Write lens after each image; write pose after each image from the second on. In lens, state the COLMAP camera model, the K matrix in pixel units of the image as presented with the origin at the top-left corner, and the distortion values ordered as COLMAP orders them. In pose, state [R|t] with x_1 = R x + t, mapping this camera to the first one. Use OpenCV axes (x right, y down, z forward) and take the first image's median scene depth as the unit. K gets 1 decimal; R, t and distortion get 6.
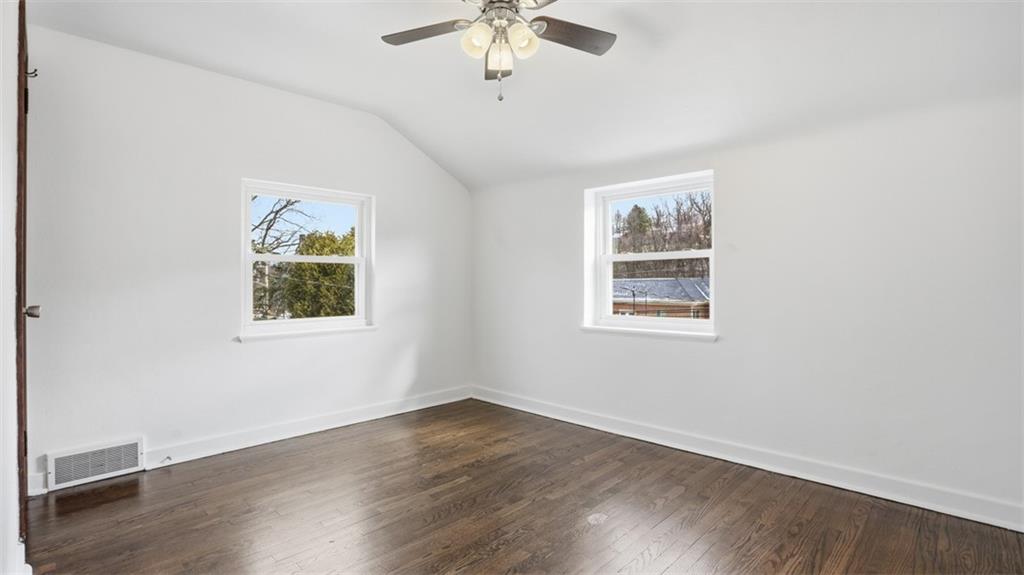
lens RADIAL K [[476.4, 0, 517.1], [0, 476.4, 286.8], [0, 0, 1]] dist [-0.062119, 0.027865]
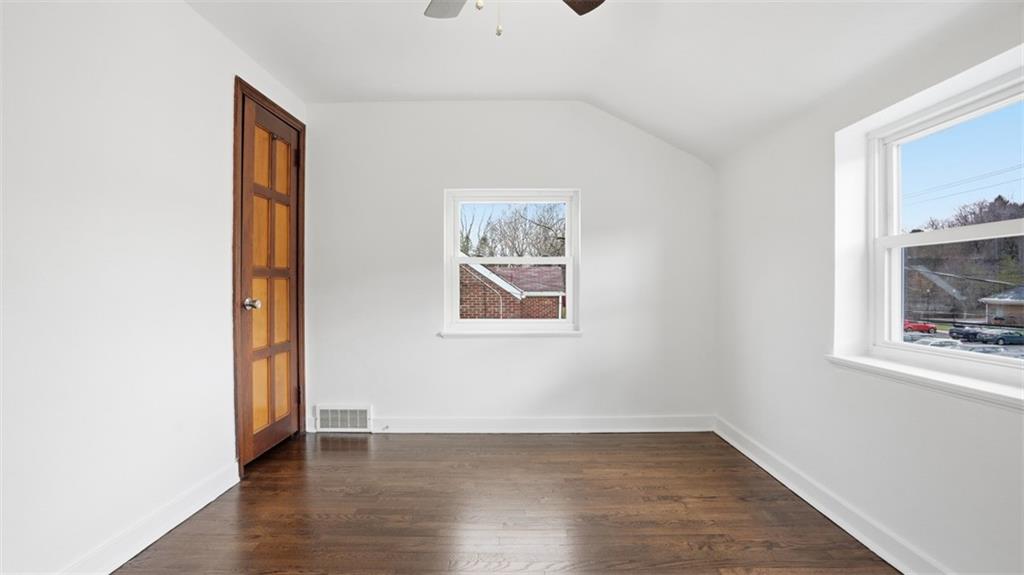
lens RADIAL K [[476.4, 0, 517.1], [0, 476.4, 286.8], [0, 0, 1]] dist [-0.062119, 0.027865]
pose [[0.696144, 0.006019, -0.717877, 0.326947], [-0.007090, 0.999974, 0.001510, -0.004230], [0.717868, 0.004039, 0.696168, 0.326548]]
